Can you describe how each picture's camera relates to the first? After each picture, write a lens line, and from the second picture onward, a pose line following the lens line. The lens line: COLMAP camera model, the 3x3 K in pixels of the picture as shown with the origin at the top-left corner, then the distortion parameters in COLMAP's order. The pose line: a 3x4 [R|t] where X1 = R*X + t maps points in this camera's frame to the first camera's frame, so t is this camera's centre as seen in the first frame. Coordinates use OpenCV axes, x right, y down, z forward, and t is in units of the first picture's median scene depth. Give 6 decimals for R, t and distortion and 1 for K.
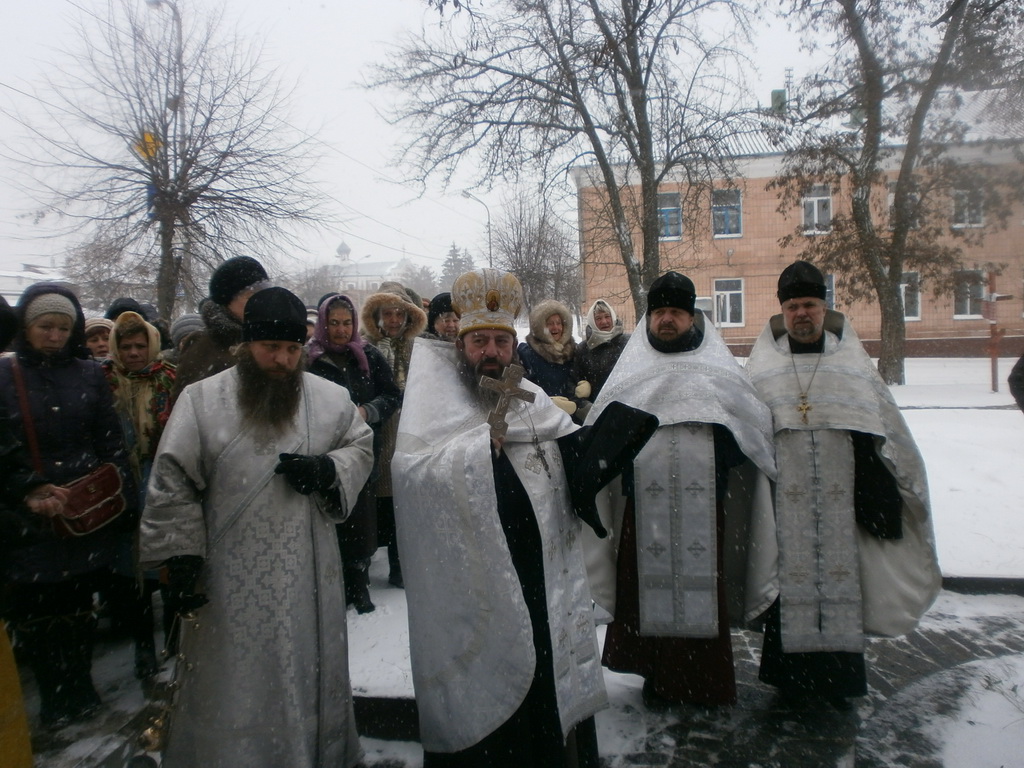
lens RADIAL K [[806.2, 0, 508.1], [0, 806.2, 386.1], [0, 0, 1]] dist [-0.038057, 0.031098]
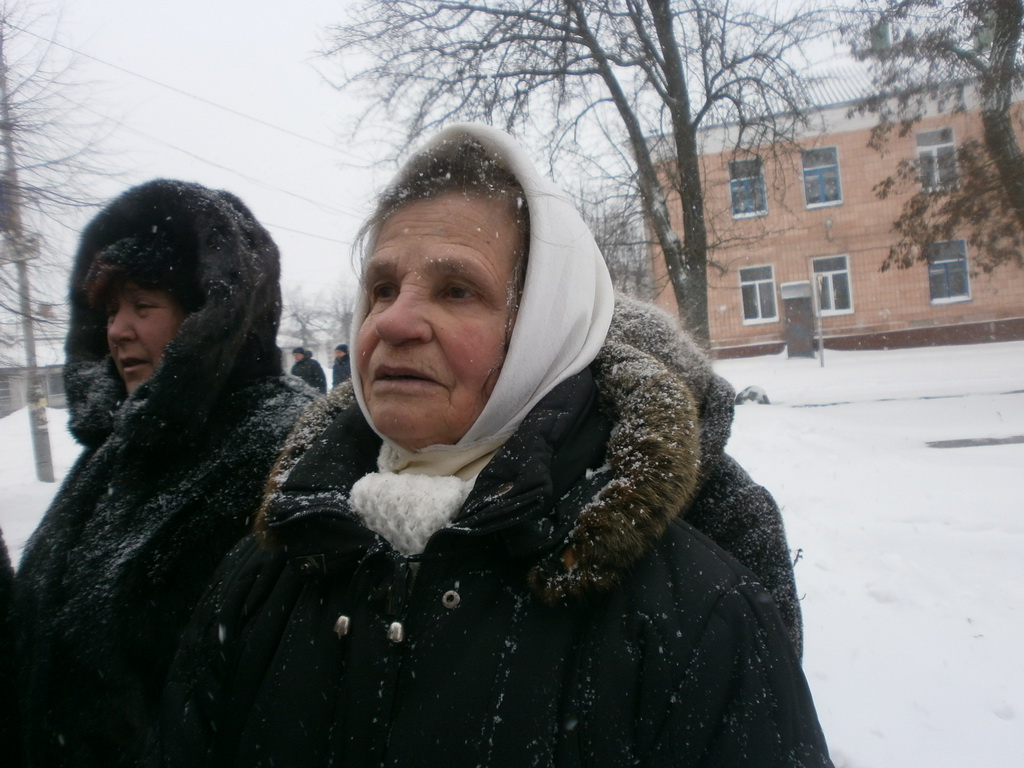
lens RADIAL K [[806.2, 0, 515.7], [0, 806.2, 378.3], [0, 0, 1]] dist [-0.038057, 0.031098]
pose [[0.988206, -0.066163, -0.138100, 0.109890], [0.063537, 0.997707, -0.023339, -0.019592], [0.139328, 0.014289, 0.990143, 0.261065]]
